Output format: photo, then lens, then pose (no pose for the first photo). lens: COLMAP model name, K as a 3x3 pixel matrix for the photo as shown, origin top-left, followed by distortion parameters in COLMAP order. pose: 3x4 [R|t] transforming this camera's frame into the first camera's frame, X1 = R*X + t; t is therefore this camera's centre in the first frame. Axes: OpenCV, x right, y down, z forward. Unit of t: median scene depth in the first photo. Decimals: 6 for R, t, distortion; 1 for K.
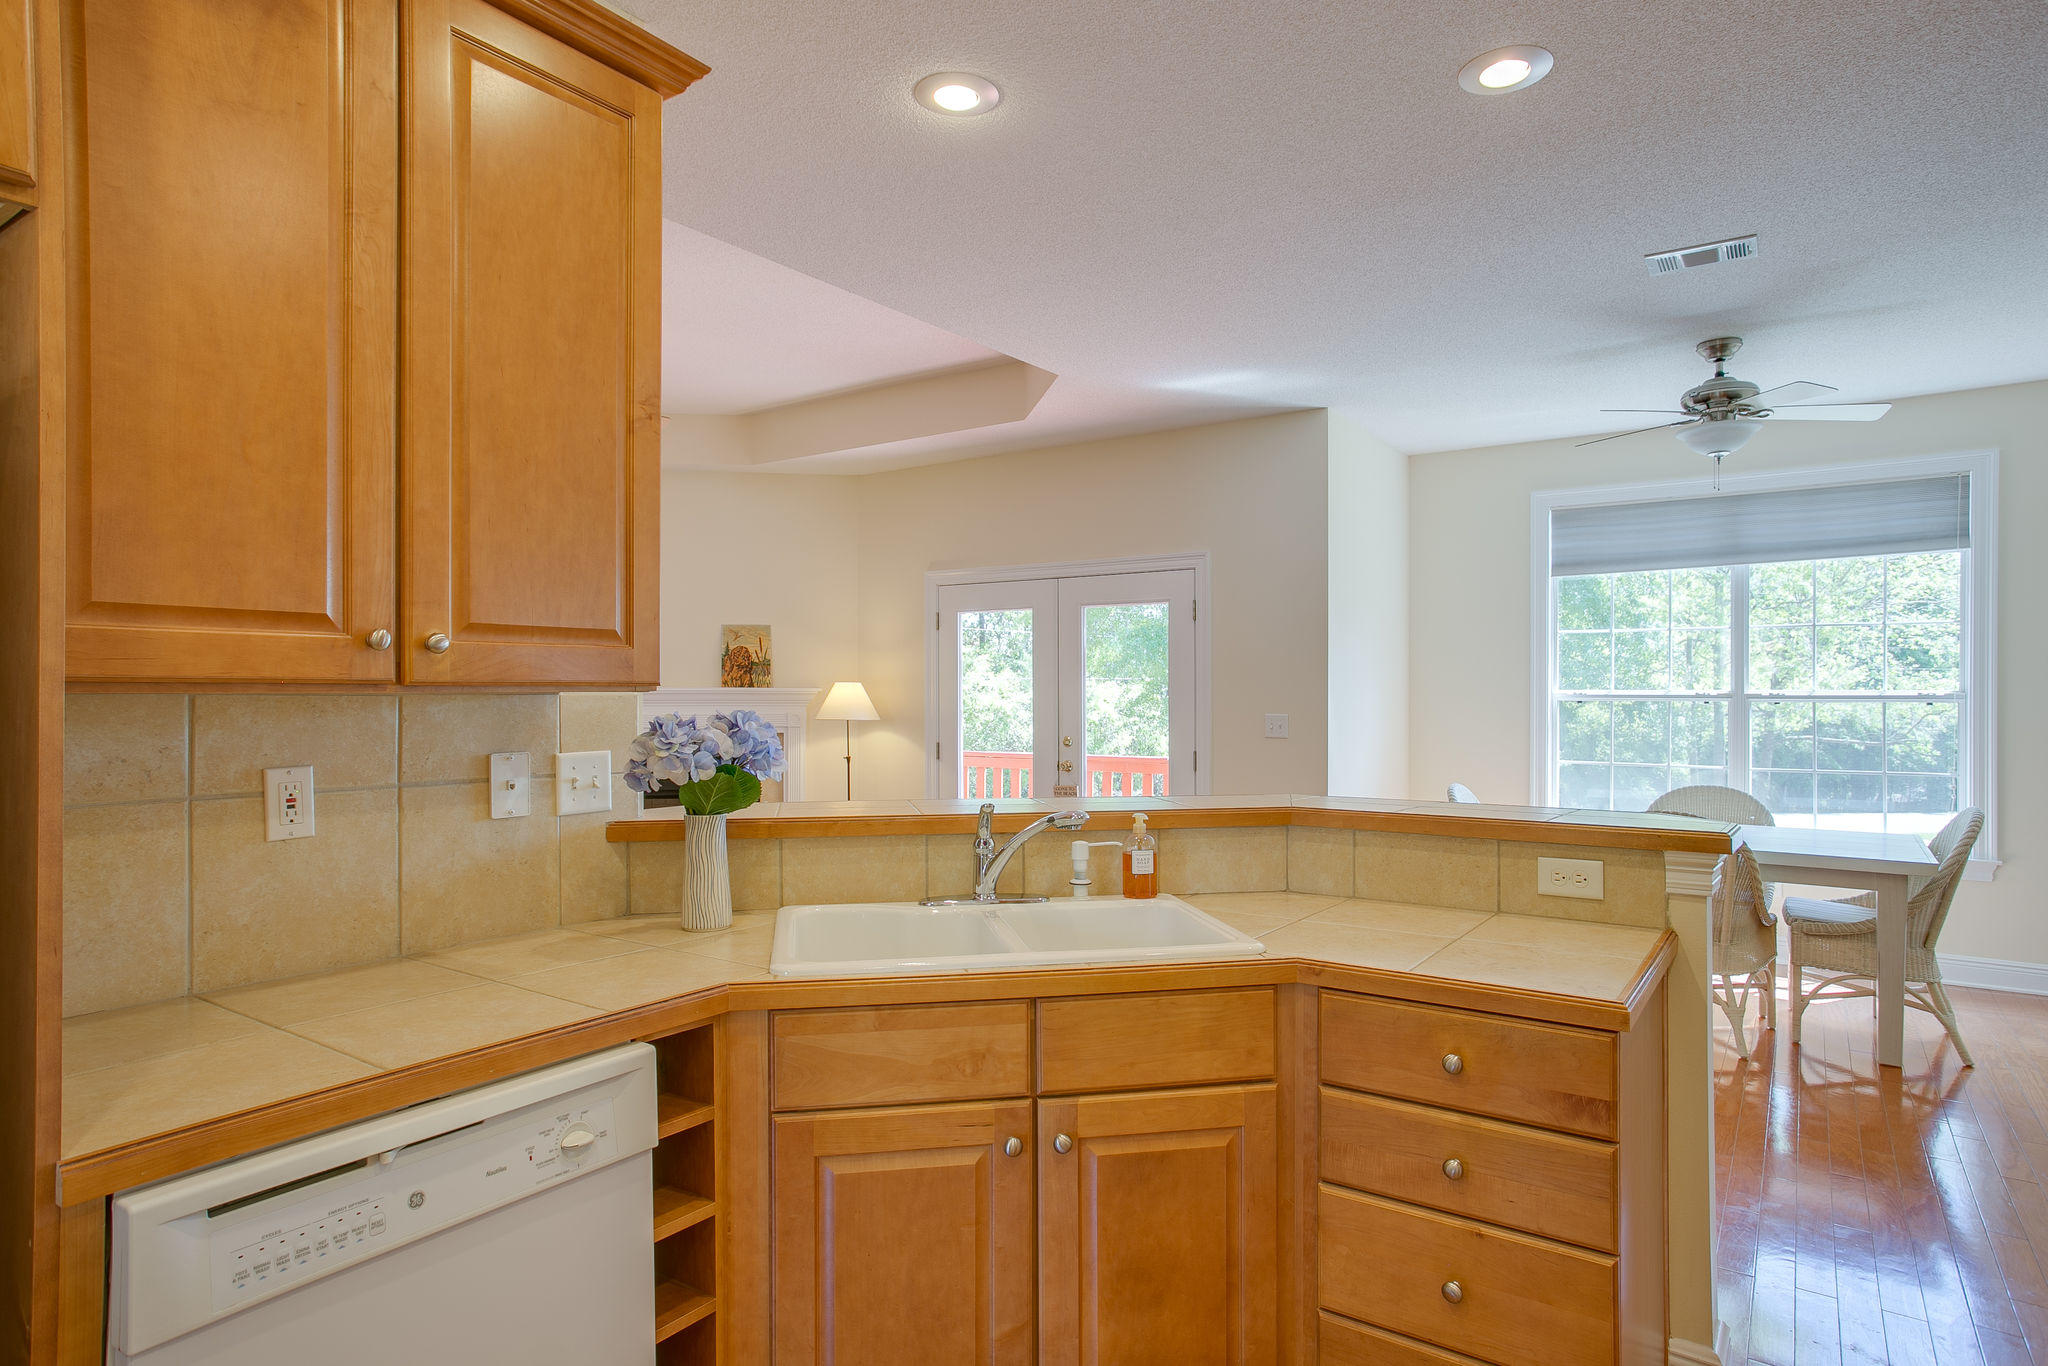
lens RADIAL K [[1154.5, 0, 1024.0], [0, 1154.5, 683.0], [0, 0, 1]] dist [0.021218, 0.000672]
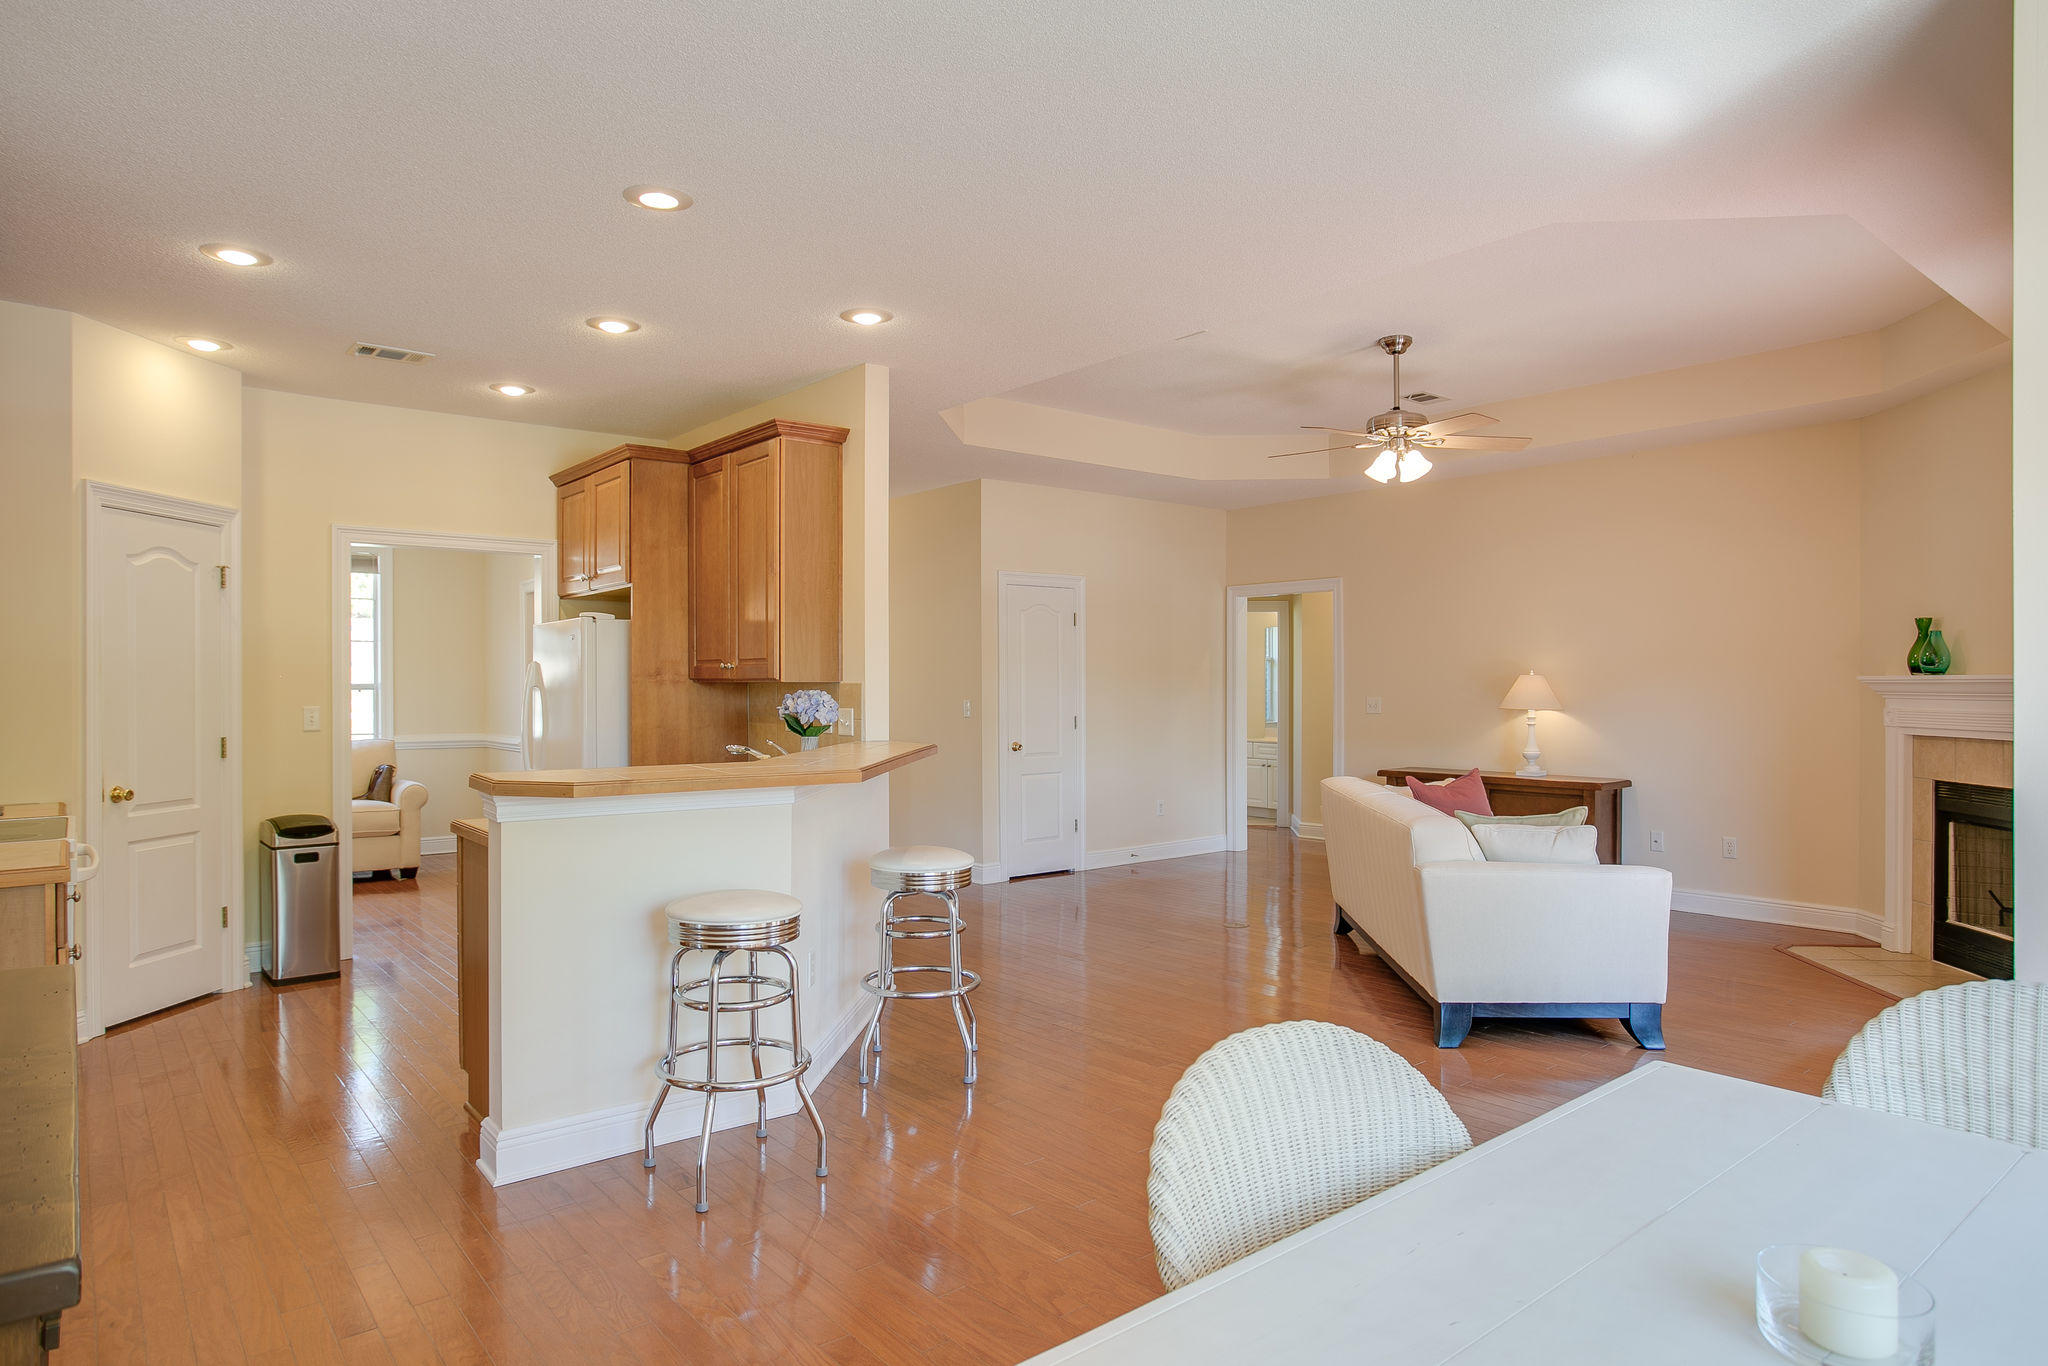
lens RADIAL K [[1182.3, 0, 1024.0], [0, 1182.3, 683.0], [0, 0, 1]] dist [-0.015980, -0.000275]
pose [[-0.262516, 0.000109, -0.964928, 0.669303], [0.009071, 0.999956, -0.002355, 0.006733], [0.964885, -0.009371, -0.262506, 0.738601]]
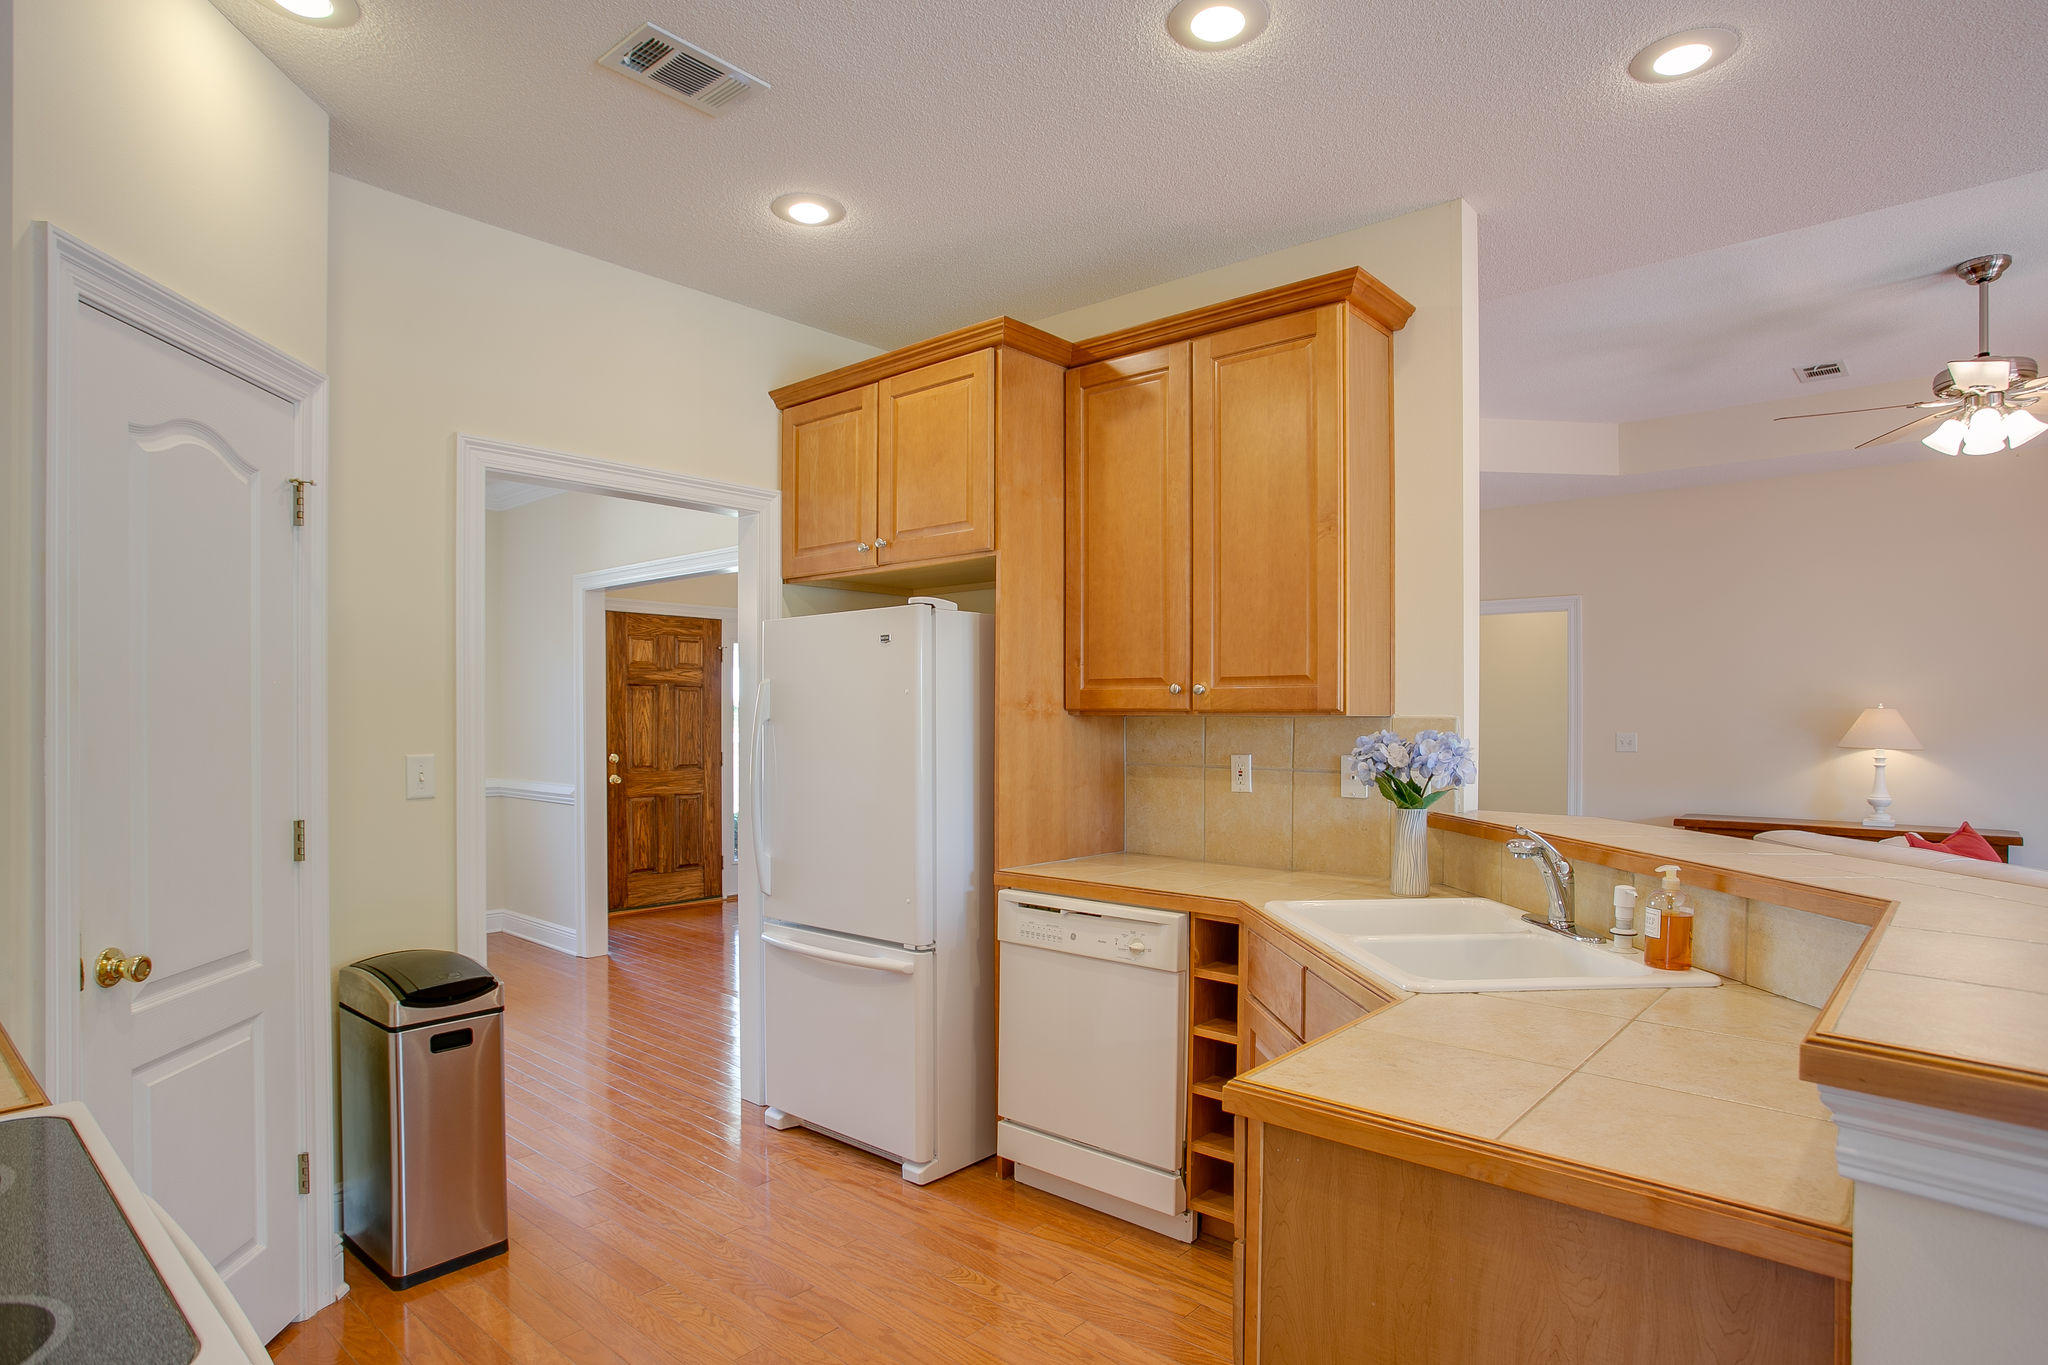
lens RADIAL K [[1078.1, 0, 1023.2], [0, 1078.1, 721.3], [0, 0, 1]] dist [-0.025798, 0.001703]
pose [[-0.092420, 0.005619, -0.995704, 0.360449], [0.006293, 0.999967, 0.005059, 0.001928], [0.995700, -0.005798, -0.092452, 0.248841]]
